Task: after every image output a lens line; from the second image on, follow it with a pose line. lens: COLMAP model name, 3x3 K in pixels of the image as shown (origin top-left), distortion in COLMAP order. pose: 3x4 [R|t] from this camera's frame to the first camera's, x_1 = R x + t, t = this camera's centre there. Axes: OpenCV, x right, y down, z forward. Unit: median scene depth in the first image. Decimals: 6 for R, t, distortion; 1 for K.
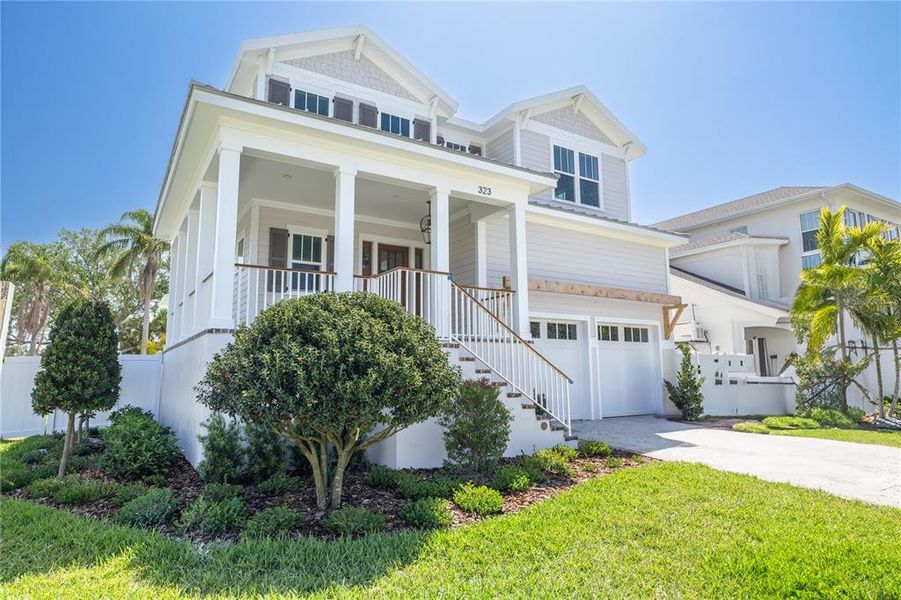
lens RADIAL K [[532.9, 0, 448.0], [0, 532.9, 302.6], [0, 0, 1]] dist [0.002790, 0.000162]
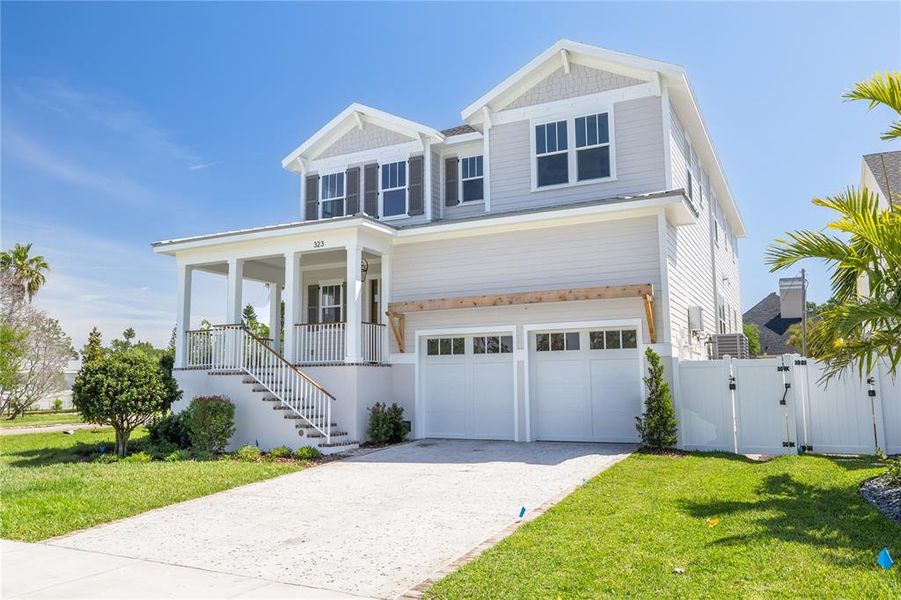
lens RADIAL K [[701.2, 0, 449.5], [0, 701.2, 298.7], [0, 0, 1]] dist [0.004280, -0.000002]
pose [[0.518950, -0.110887, -0.847582, 1.253315], [0.115679, 0.991539, -0.058894, 0.038423], [0.846941, -0.067484, 0.527387, 0.309646]]
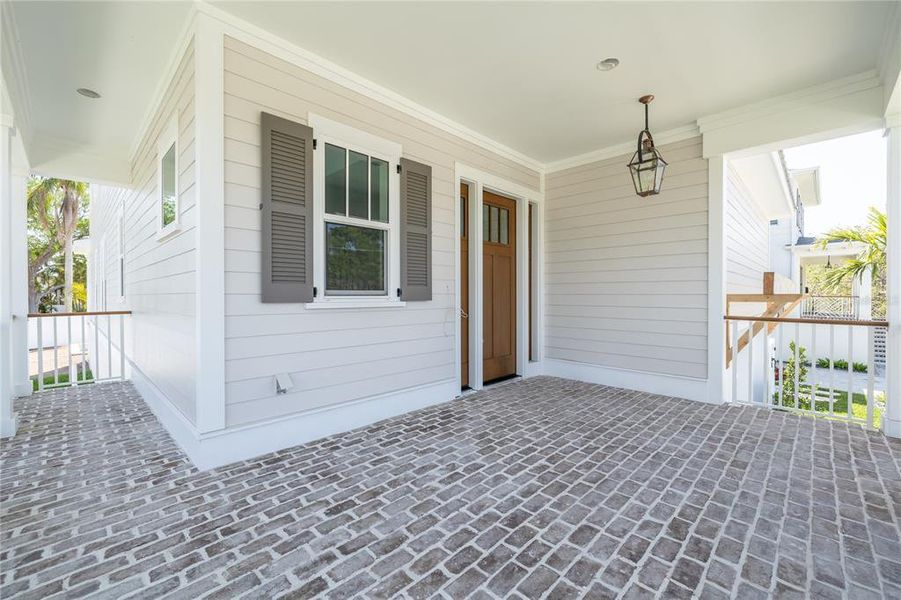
lens RADIAL K [[373.2, 0, 452.1], [0, 373.2, 298.2], [0, 0, 1]] dist [0.000707, 0.000067]
pose [[0.972466, 0.008993, 0.232872, -0.240281], [-0.041615, 0.989896, 0.135552, -0.054726], [-0.229300, -0.141510, 0.963014, 0.648843]]
